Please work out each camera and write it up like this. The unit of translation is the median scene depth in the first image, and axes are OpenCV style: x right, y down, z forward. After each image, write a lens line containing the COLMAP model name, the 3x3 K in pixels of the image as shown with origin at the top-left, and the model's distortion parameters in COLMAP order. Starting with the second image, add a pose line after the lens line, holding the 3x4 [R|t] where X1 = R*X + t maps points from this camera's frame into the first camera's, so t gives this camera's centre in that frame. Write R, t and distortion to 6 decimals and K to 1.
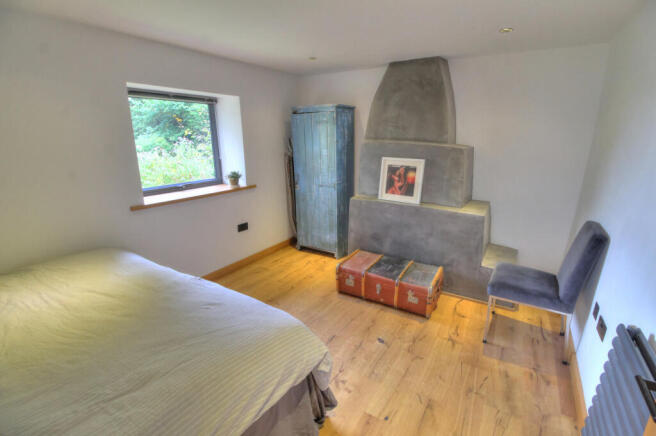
lens RADIAL K [[315.7, 0, 328.0], [0, 315.7, 218.0], [0, 0, 1]] dist [-0.002335, -0.000429]
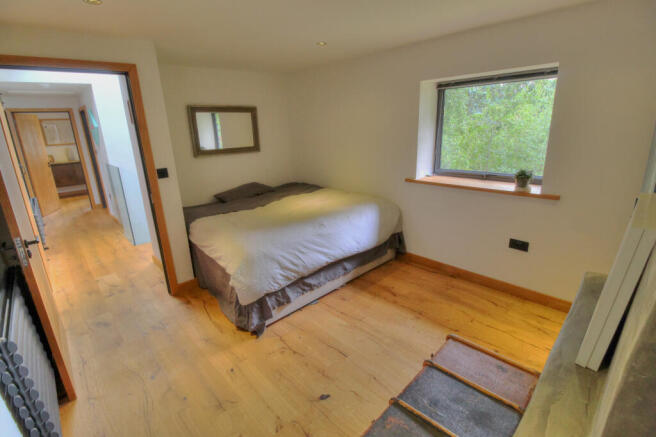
lens RADIAL K [[304.5, 0, 328.0], [0, 304.5, 218.5], [0, 0, 1]] dist [-0.002543, -0.000579]
pose [[-0.256964, 0.293106, -0.920901, 0.507578], [-0.207408, 0.913969, 0.348774, -0.192445], [0.943902, 0.280625, -0.174064, 0.709181]]
